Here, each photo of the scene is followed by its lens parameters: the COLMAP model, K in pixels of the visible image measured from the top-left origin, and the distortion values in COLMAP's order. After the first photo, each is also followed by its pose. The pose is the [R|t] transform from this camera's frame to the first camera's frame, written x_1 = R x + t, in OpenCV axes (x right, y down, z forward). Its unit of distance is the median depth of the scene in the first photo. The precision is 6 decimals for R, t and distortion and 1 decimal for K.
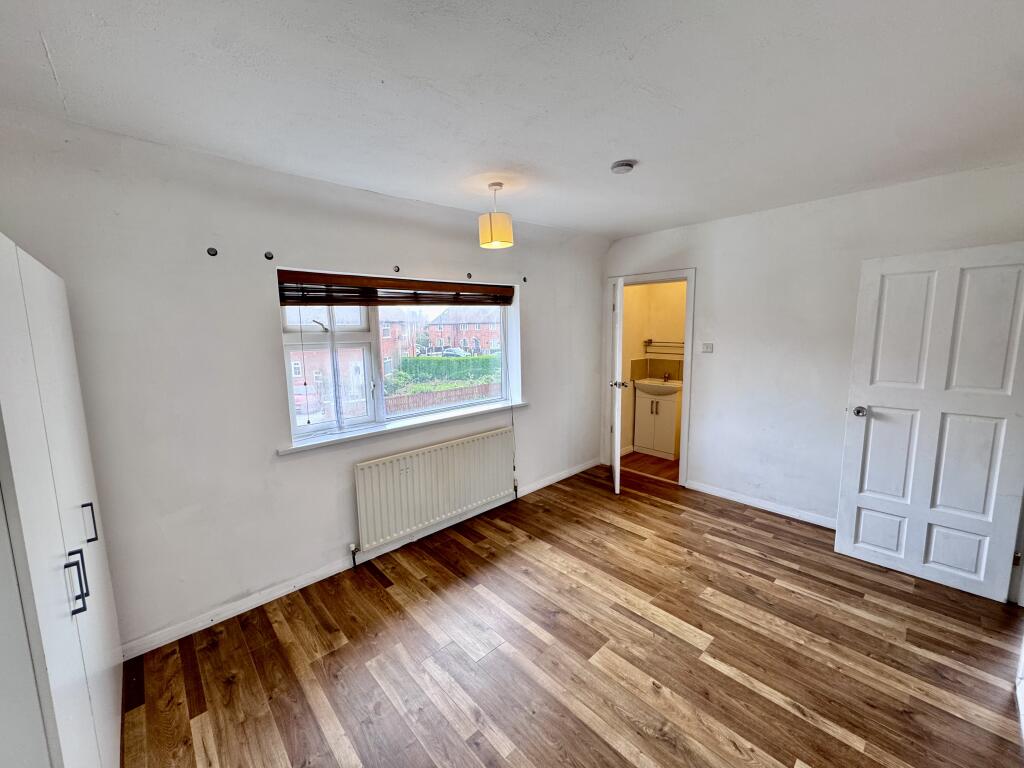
lens RADIAL K [[406.1, 0, 511.9], [0, 406.1, 382.3], [0, 0, 1]] dist [-0.003915, 0.000073]
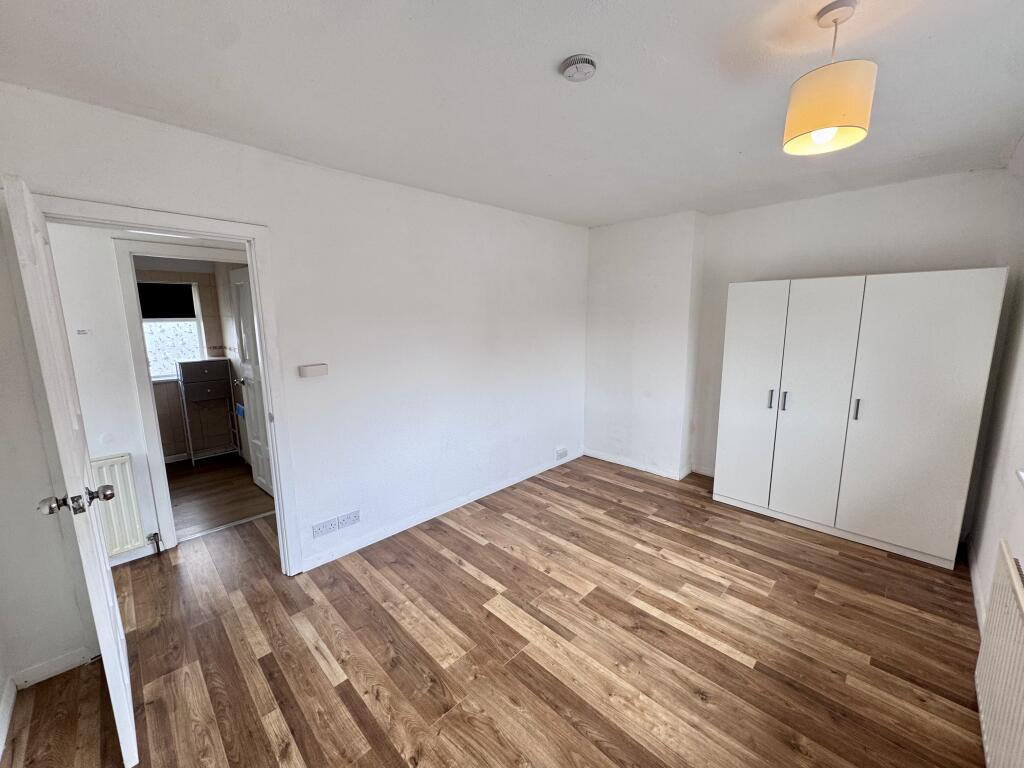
lens RADIAL K [[406.1, 0, 511.9], [0, 406.1, 382.3], [0, 0, 1]] dist [-0.003915, 0.000073]
pose [[-0.999020, 0.032148, -0.030407, 0.368272], [0.021539, 0.953548, 0.300471, -0.220461], [0.038654, 0.299522, -0.953306, 1.570157]]
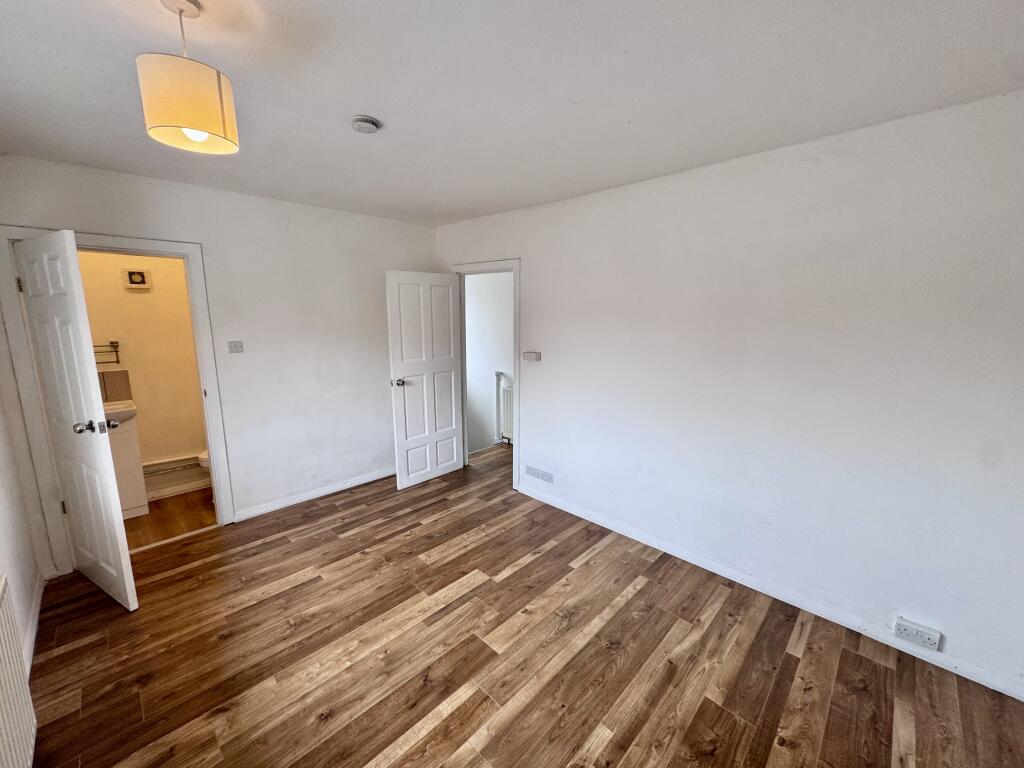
lens RADIAL K [[406.1, 0, 511.9], [0, 406.1, 382.3], [0, 0, 1]] dist [-0.003915, 0.000073]
pose [[-0.051940, -0.148904, 0.987487, -0.556622], [0.137406, 0.978351, 0.154754, -0.095948], [-0.989152, 0.143725, -0.030355, 0.717615]]
